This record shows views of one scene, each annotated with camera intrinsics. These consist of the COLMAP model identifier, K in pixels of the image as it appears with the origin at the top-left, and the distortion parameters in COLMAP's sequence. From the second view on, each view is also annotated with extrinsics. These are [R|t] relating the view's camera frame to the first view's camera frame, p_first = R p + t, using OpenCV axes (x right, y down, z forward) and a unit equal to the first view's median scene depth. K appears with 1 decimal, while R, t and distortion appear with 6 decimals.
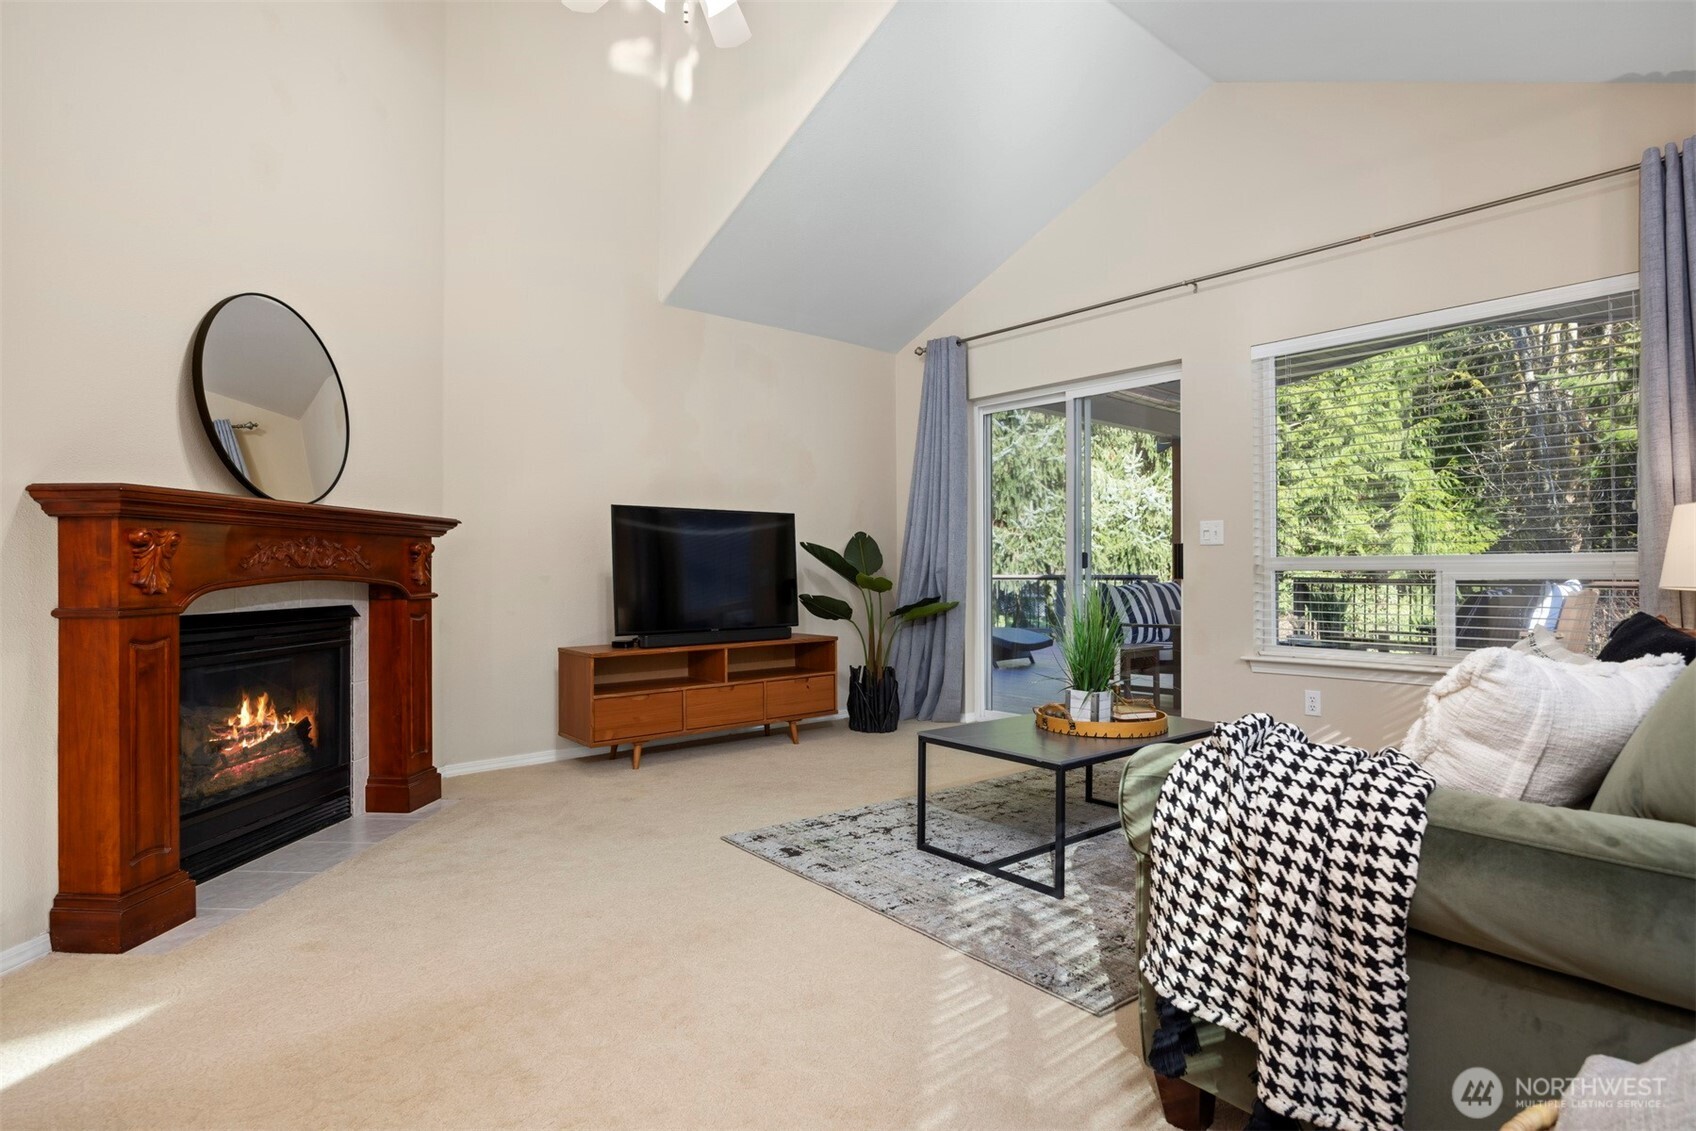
lens RADIAL K [[867.7, 0, 883.9], [0, 867.7, 555.1], [0, 0, 1]] dist [-0.008384, 0.000201]
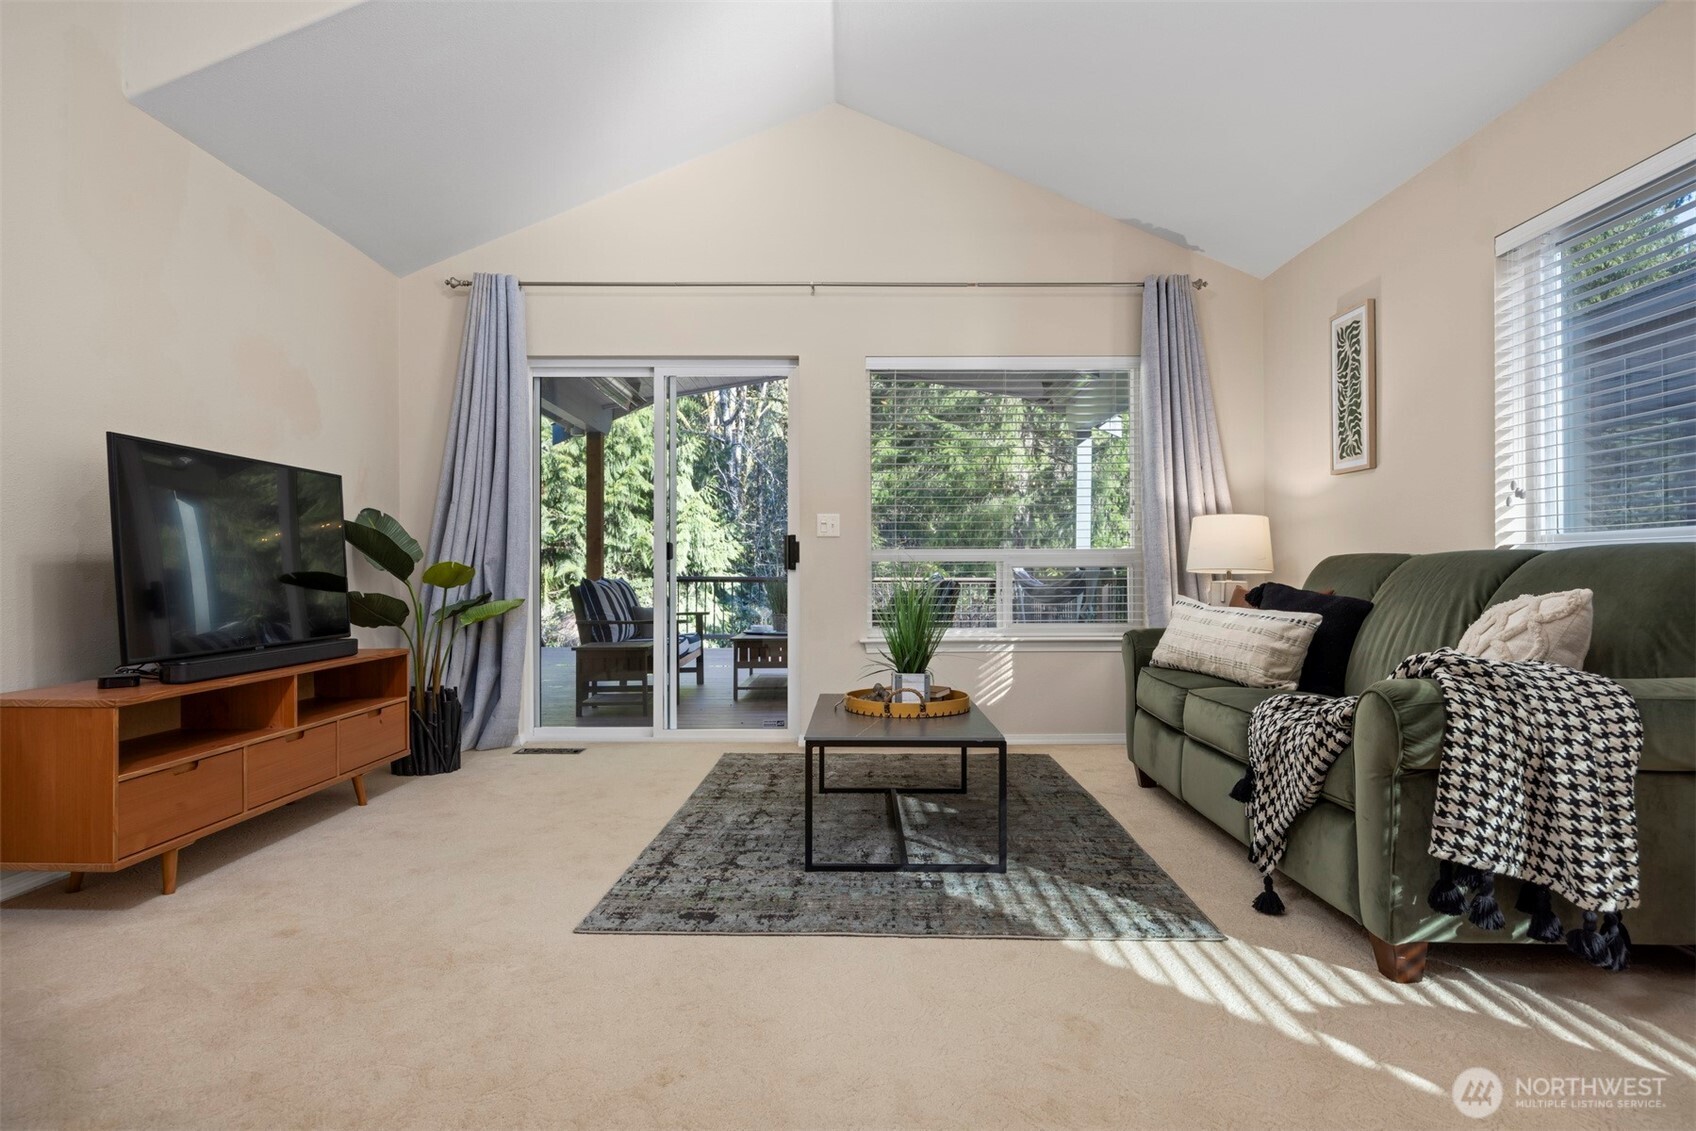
lens RADIAL K [[867.7, 0, 852.5], [0, 867.7, 569.1], [0, 0, 1]] dist [-0.008384, 0.000201]
pose [[0.666405, 0.004298, 0.745578, -0.345475], [-0.011496, 0.999924, 0.004510, 0.019856], [-0.745502, -0.011576, 0.666403, 0.235111]]
